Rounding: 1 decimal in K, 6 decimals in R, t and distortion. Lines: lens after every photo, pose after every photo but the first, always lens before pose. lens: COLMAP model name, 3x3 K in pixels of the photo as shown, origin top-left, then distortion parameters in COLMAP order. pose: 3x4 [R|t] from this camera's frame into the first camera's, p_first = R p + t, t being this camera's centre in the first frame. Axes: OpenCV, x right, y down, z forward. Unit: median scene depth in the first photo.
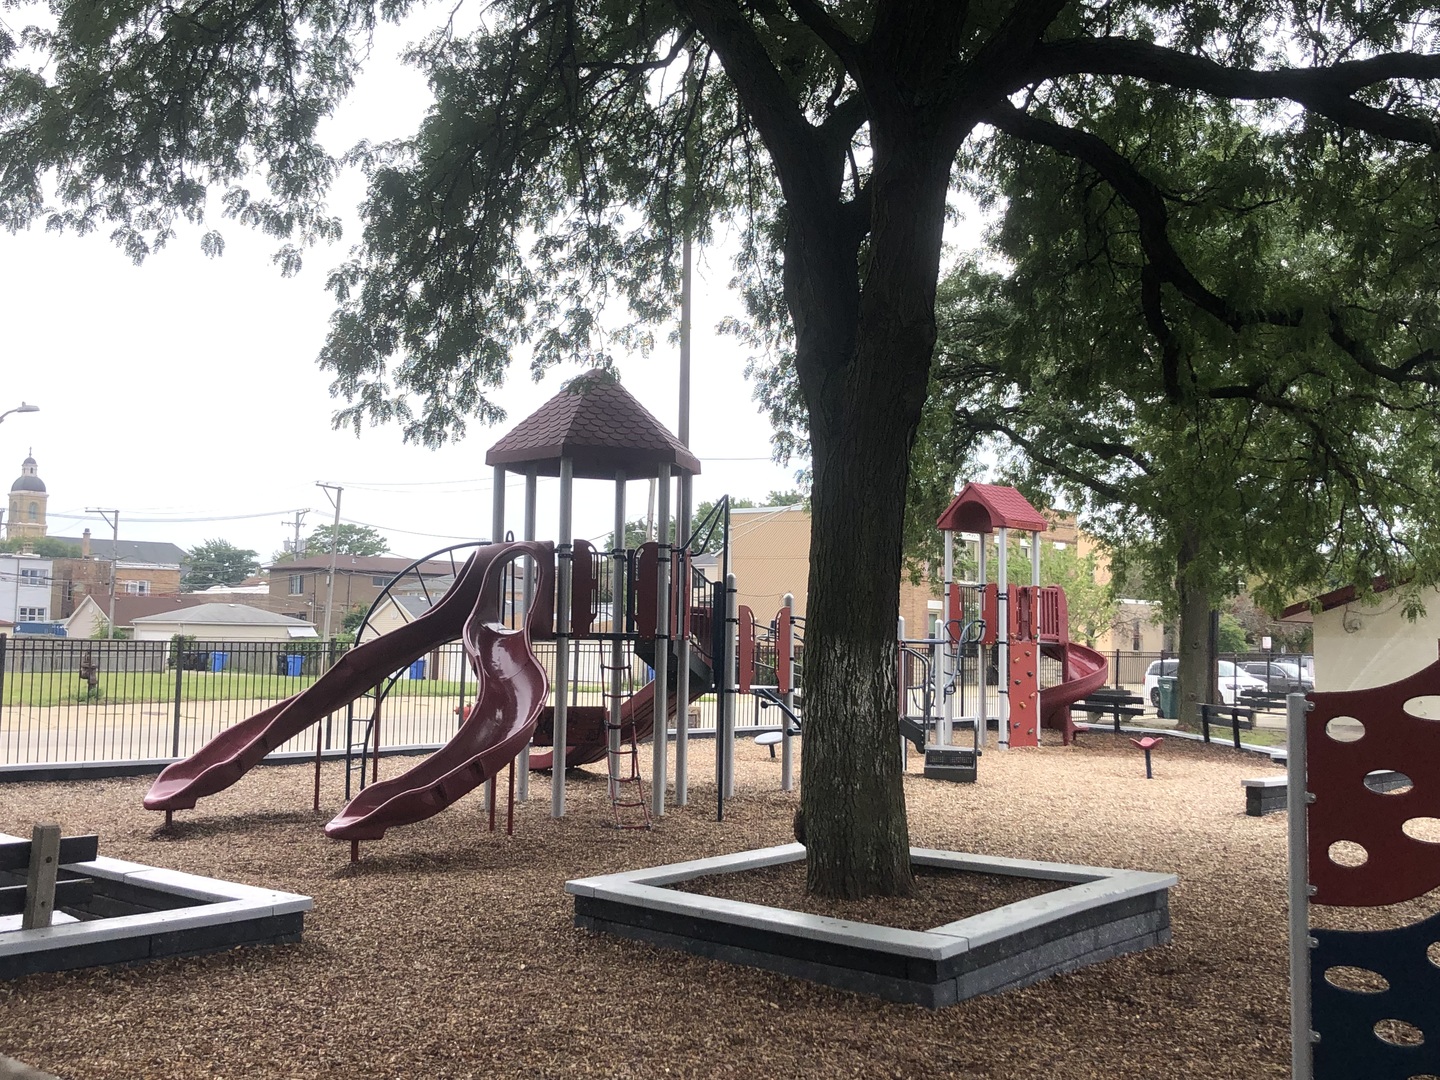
lens RADIAL K [[1543.4, 0, 721.9], [0, 1543.4, 514.7], [0, 0, 1]] dist [0.112834, -0.306417]
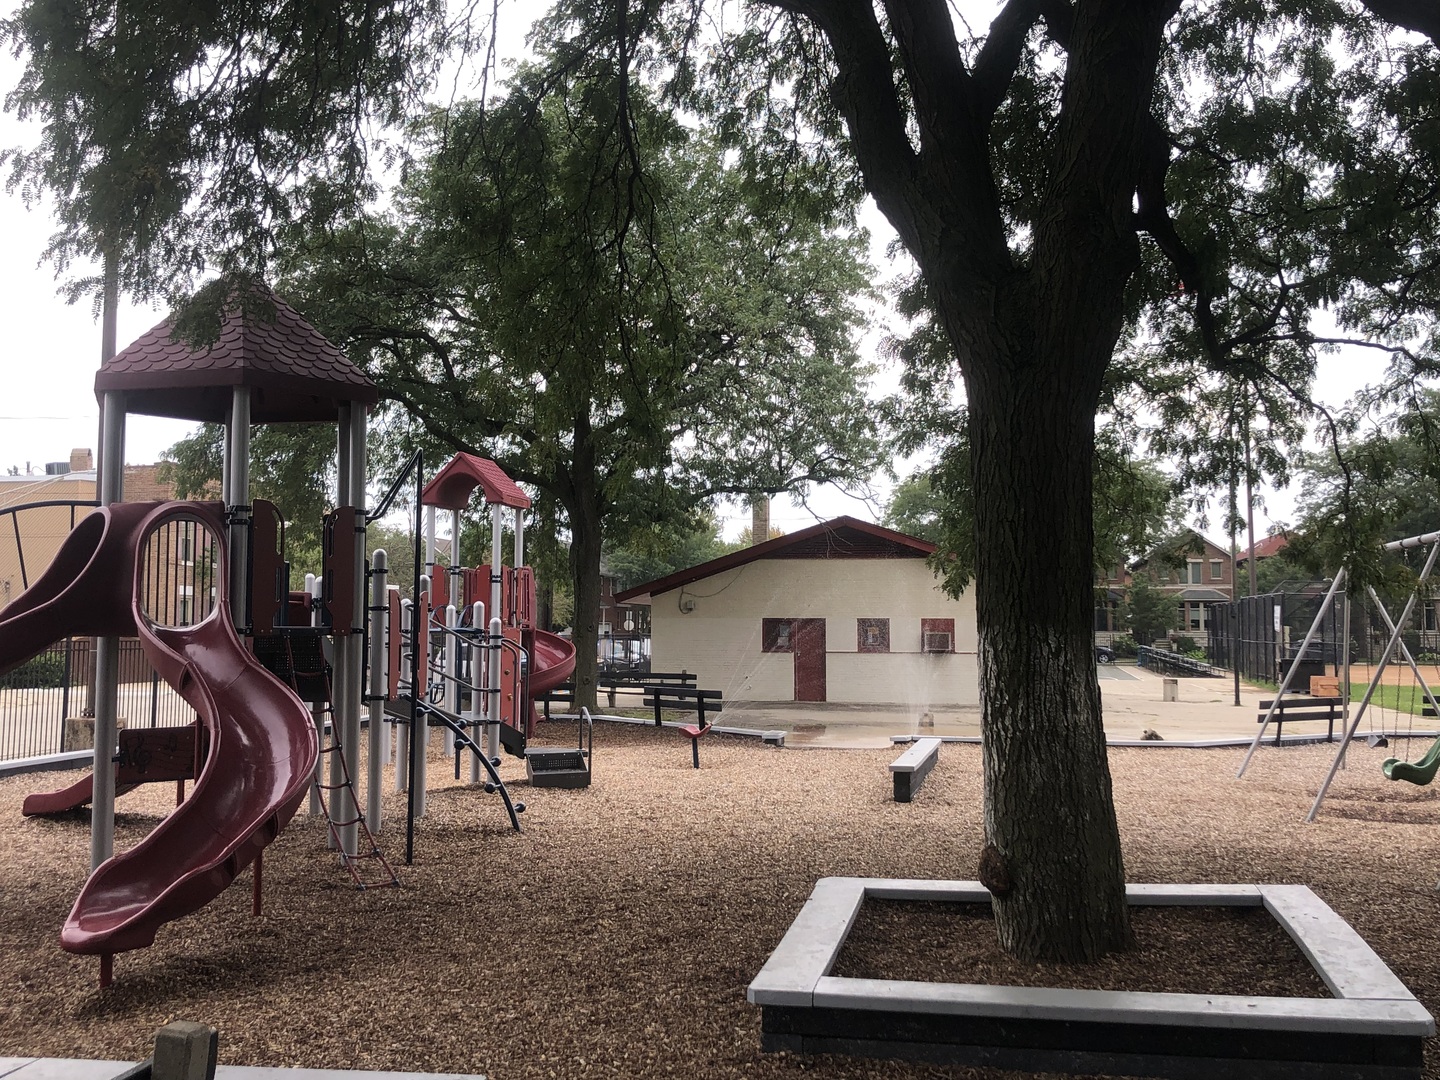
lens RADIAL K [[1543.4, 0, 721.9], [0, 1543.4, 514.7], [0, 0, 1]] dist [0.112834, -0.306417]
pose [[0.857119, 0.021466, 0.514672, -0.254260], [-0.026599, 0.999643, 0.002604, 0.013637], [-0.514432, -0.015922, 0.857383, 0.225637]]
